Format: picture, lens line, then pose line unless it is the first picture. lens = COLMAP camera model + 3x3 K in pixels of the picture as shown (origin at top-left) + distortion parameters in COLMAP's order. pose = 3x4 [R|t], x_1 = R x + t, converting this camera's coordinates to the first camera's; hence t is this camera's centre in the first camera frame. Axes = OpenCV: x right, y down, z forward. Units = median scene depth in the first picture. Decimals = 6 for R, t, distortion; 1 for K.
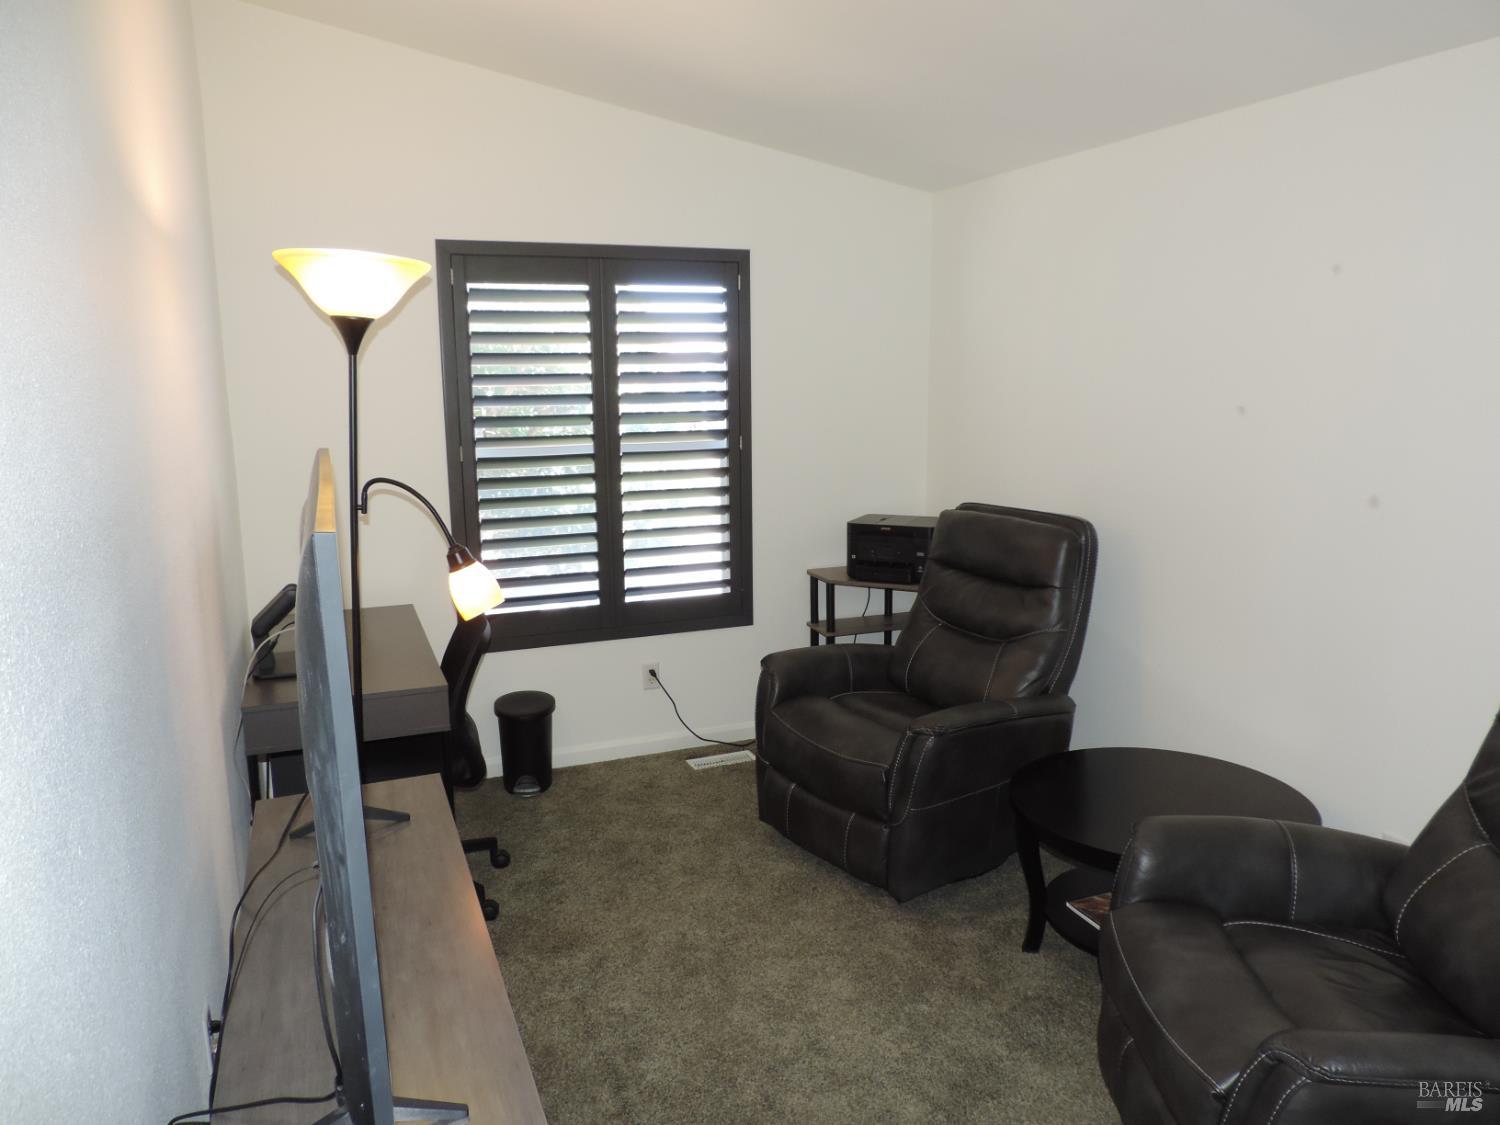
lens RADIAL K [[1063.7, 0, 756.9], [0, 1063.7, 542.7], [0, 0, 1]] dist [-0.020779, 0.001179]
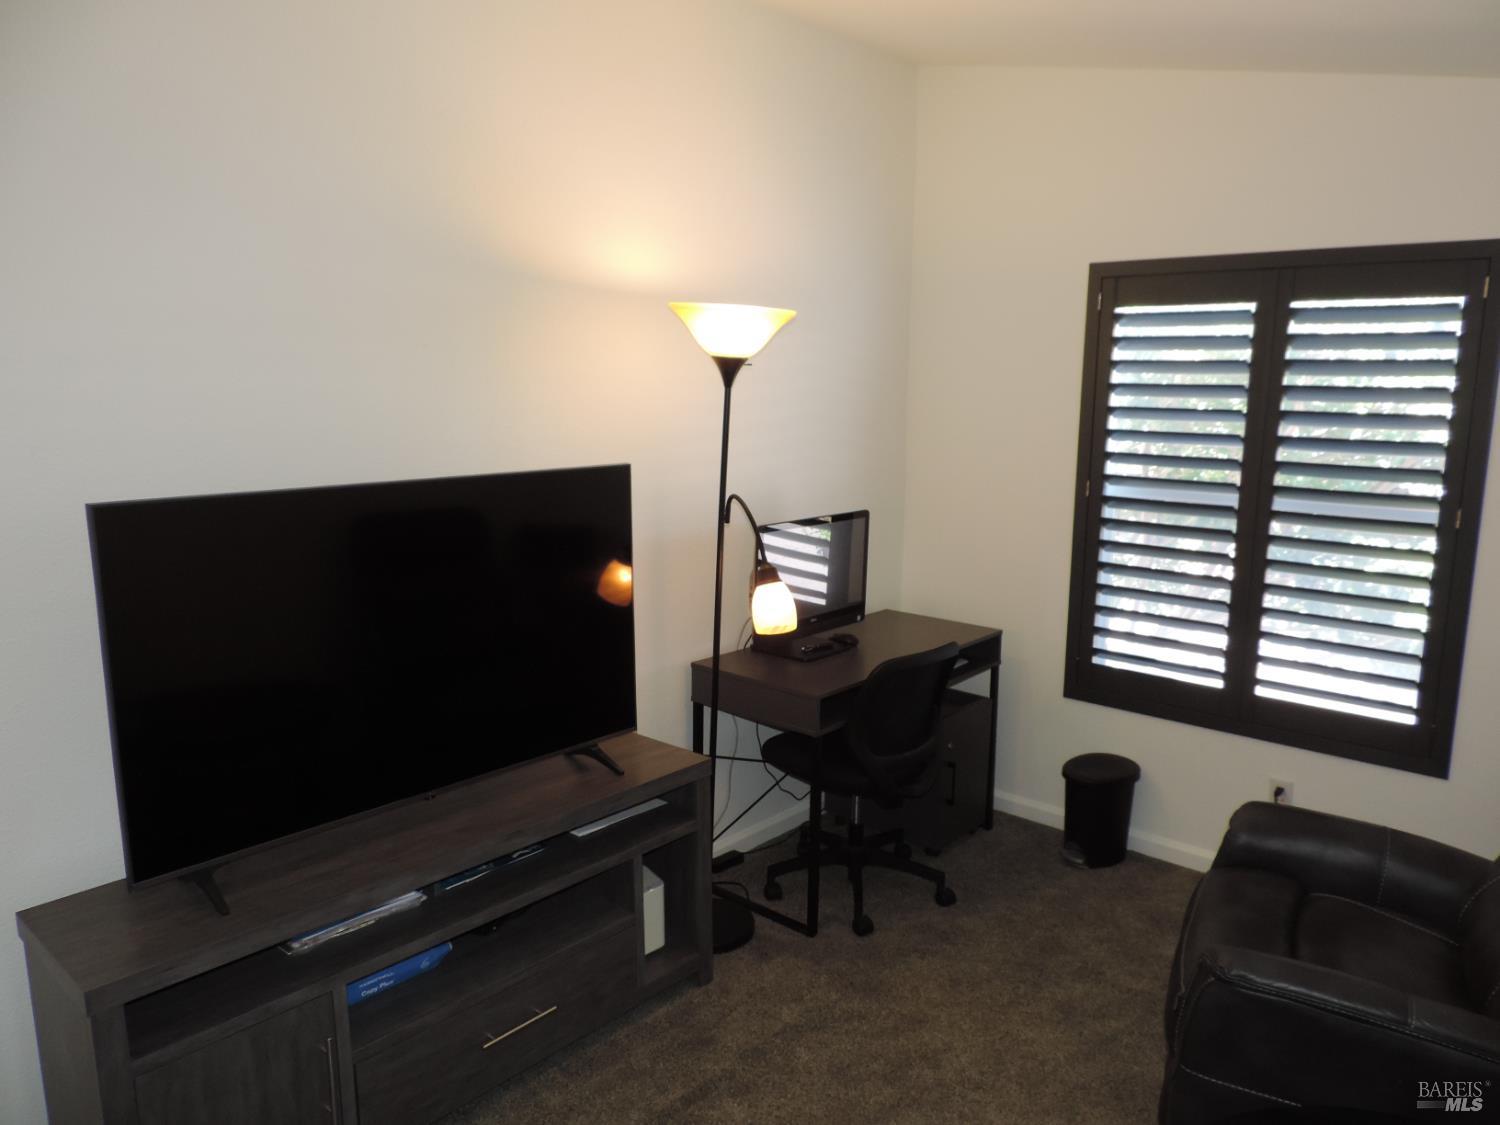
lens RADIAL K [[1063.7, 0, 781.6], [0, 1063.7, 558.5], [0, 0, 1]] dist [-0.020779, 0.001179]
pose [[0.448581, 0.163021, -0.878749, 0.535827], [-0.159250, 0.982069, 0.100896, -0.091780], [0.879440, 0.094680, 0.466498, 0.397091]]
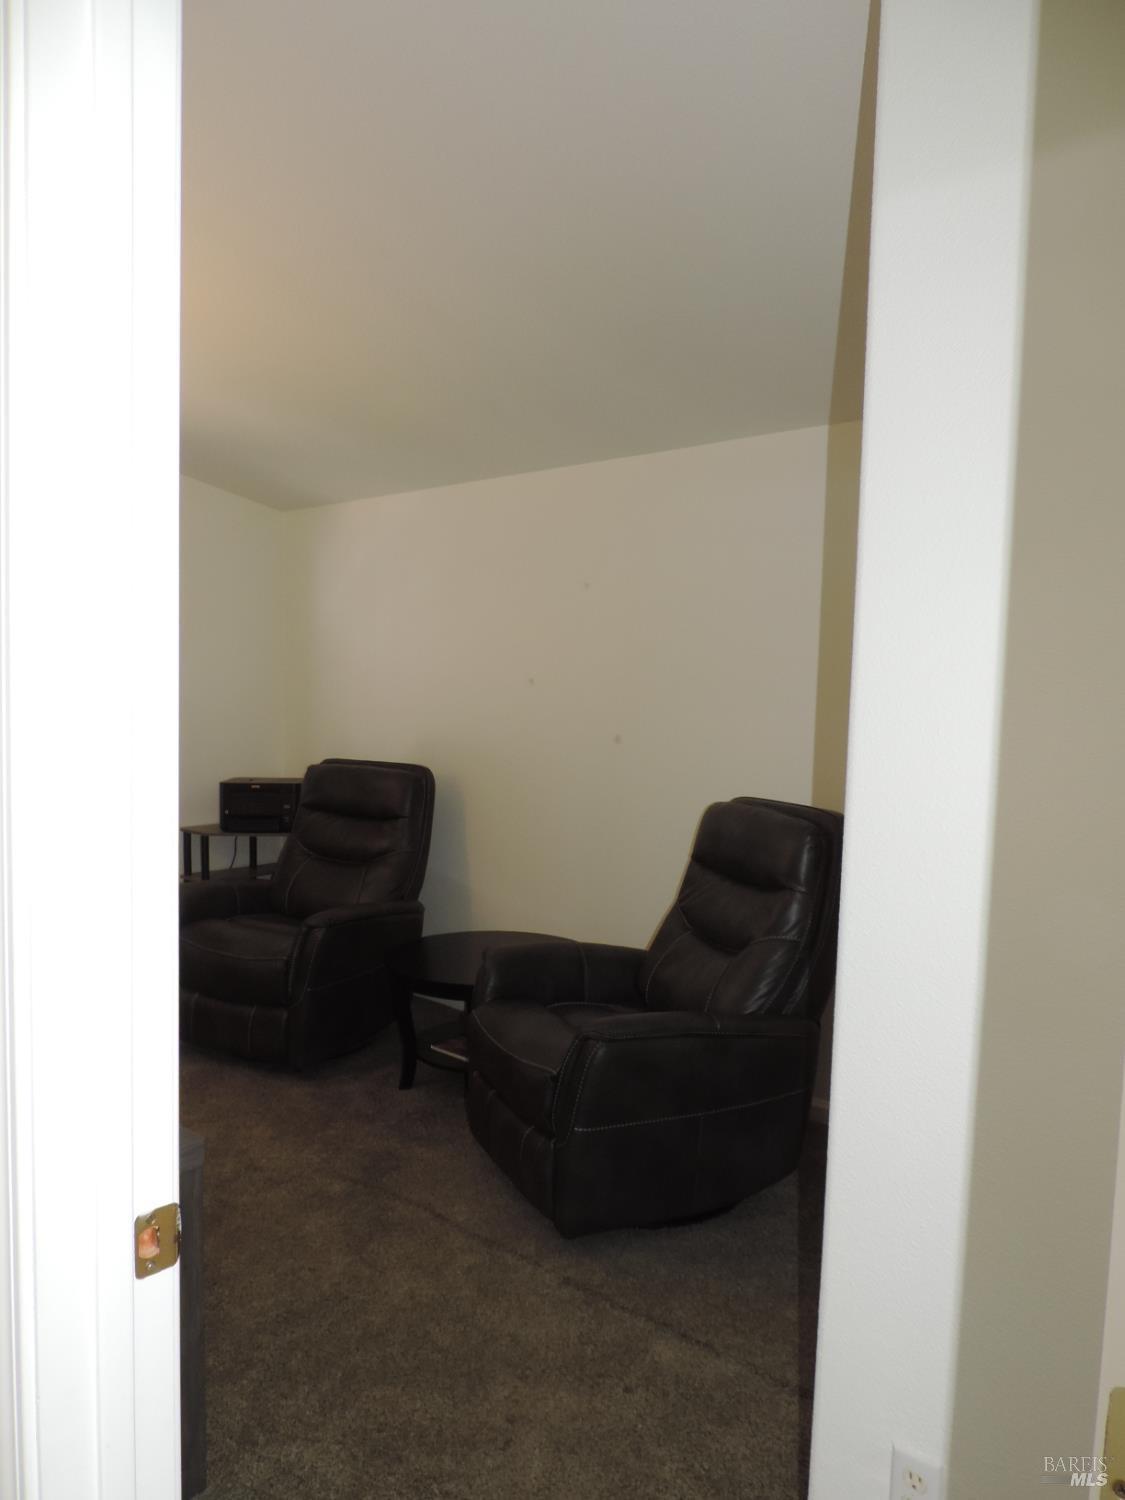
lens RADIAL K [[1063.7, 0, 559.5], [0, 1063.7, 746.2], [0, 0, 1]] dist [-0.020779, 0.001179]
pose [[0.890577, -0.001295, 0.454830, -0.145451], [0.051416, 0.993873, -0.097845, 0.096264], [-0.451916, 0.110524, 0.885187, -0.247173]]
